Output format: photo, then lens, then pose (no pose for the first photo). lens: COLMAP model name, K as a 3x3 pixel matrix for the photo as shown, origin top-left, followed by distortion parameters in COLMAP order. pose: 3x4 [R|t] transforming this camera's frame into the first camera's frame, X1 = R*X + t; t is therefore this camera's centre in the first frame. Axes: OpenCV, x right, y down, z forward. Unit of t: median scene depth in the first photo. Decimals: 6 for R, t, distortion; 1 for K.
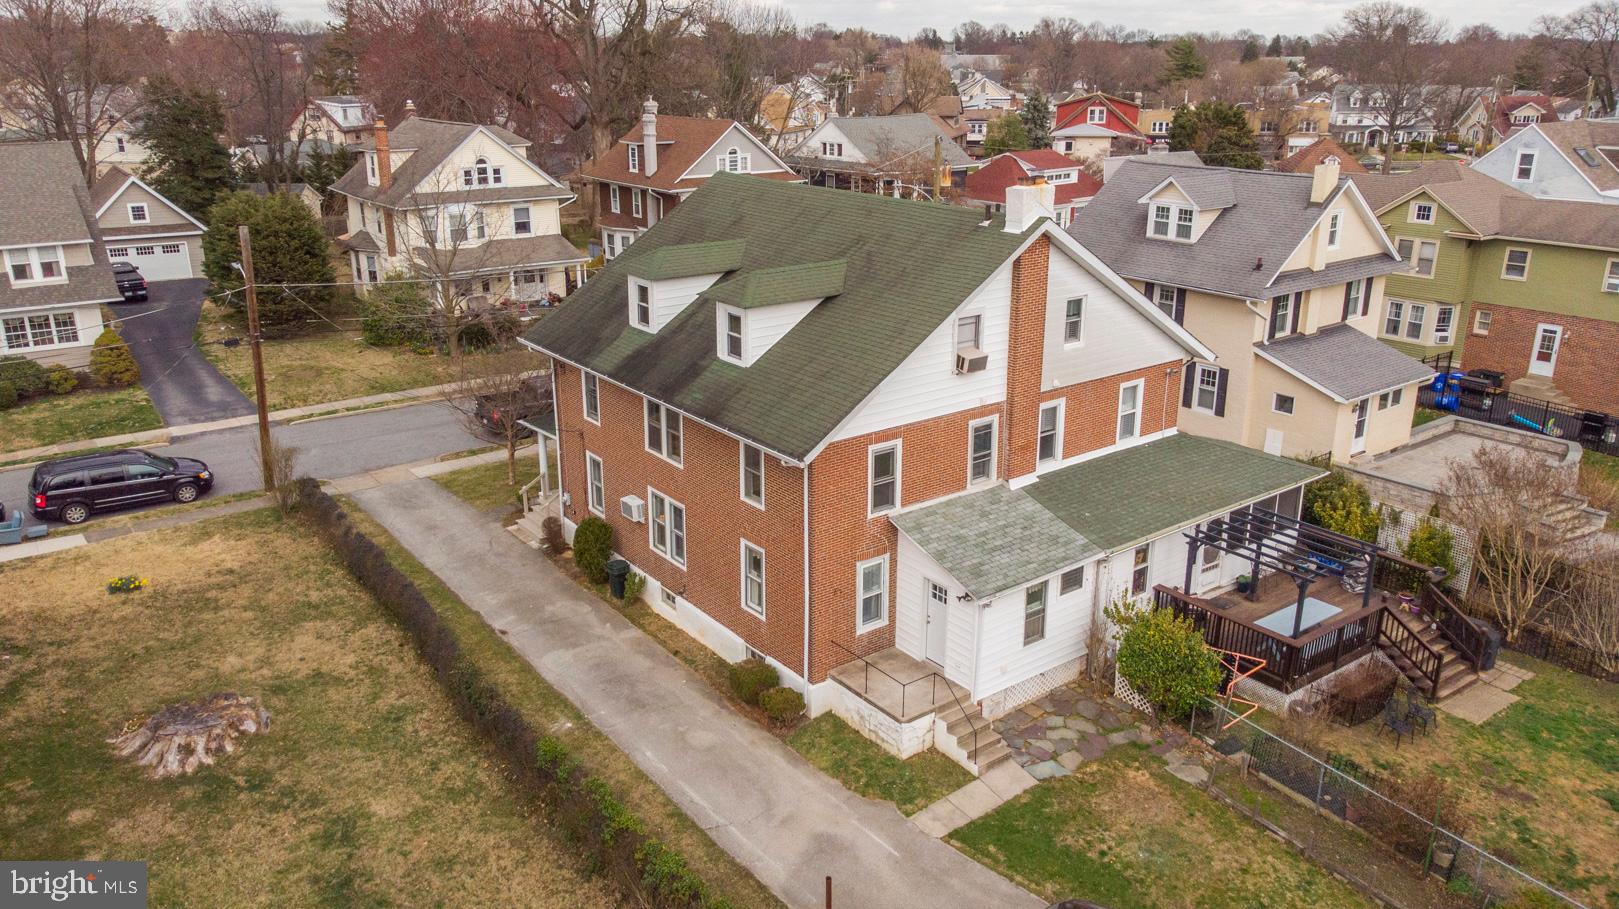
lens RADIAL K [[1185.5, 0, 809.5], [0, 1185.5, 454.5], [0, 0, 1]] dist [0.007340, 0.047803]
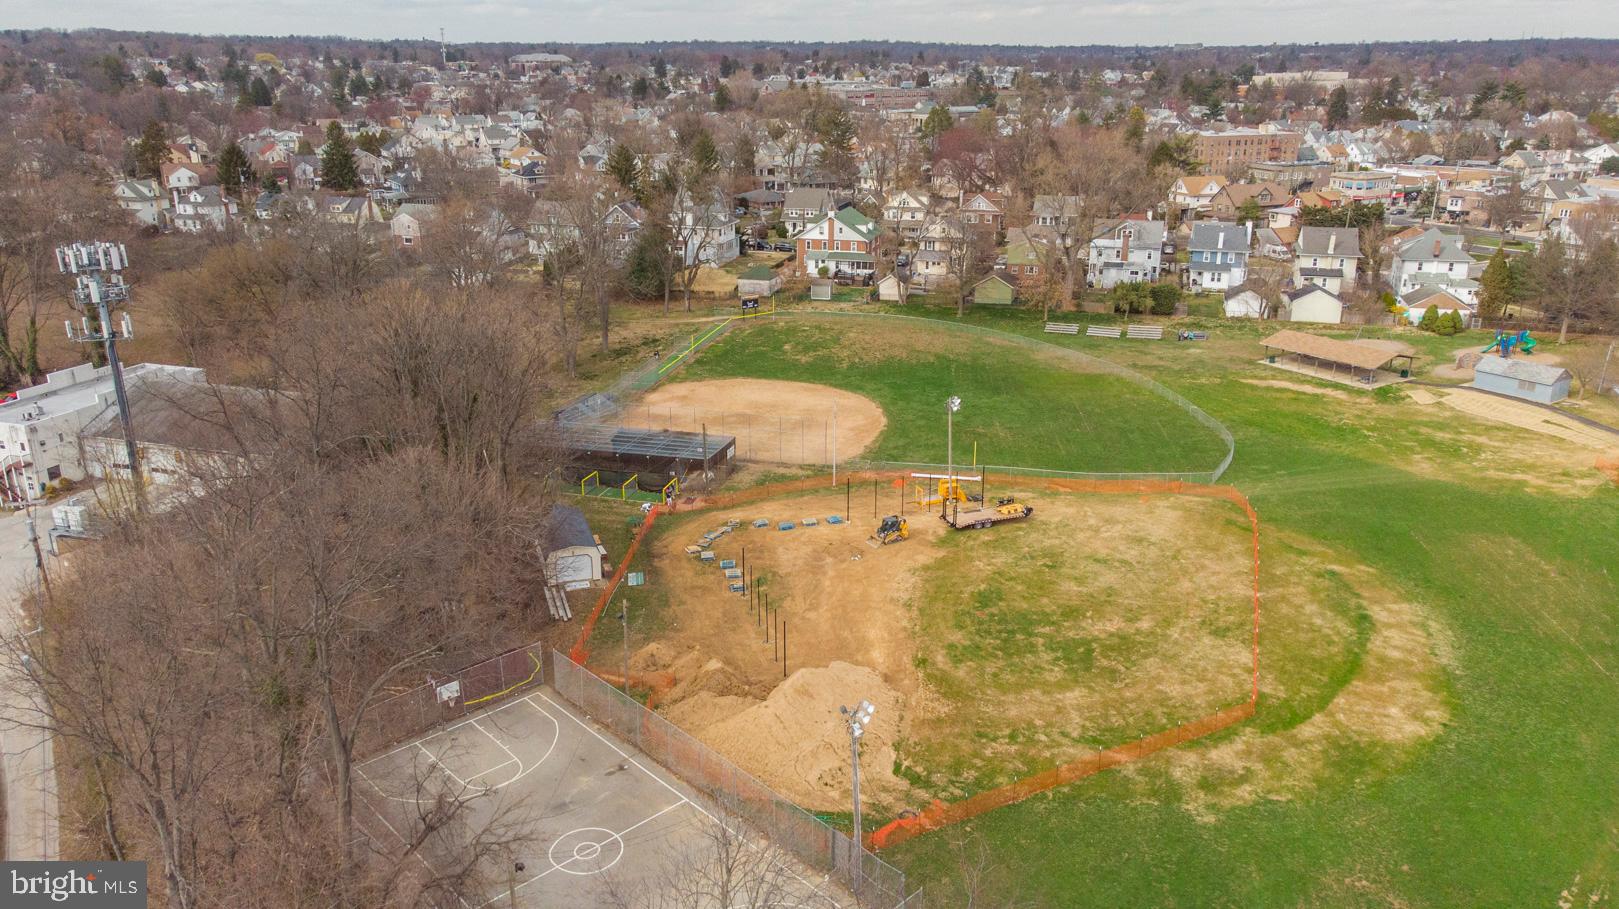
lens RADIAL K [[1185.5, 0, 809.5], [0, 1185.5, 454.5], [0, 0, 1]] dist [0.007340, 0.047803]
pose [[0.603430, 0.258532, -0.754343, 5.355611], [-0.261801, 0.957779, 0.118829, 0.347571], [0.753214, 0.125783, 0.645637, -3.282304]]
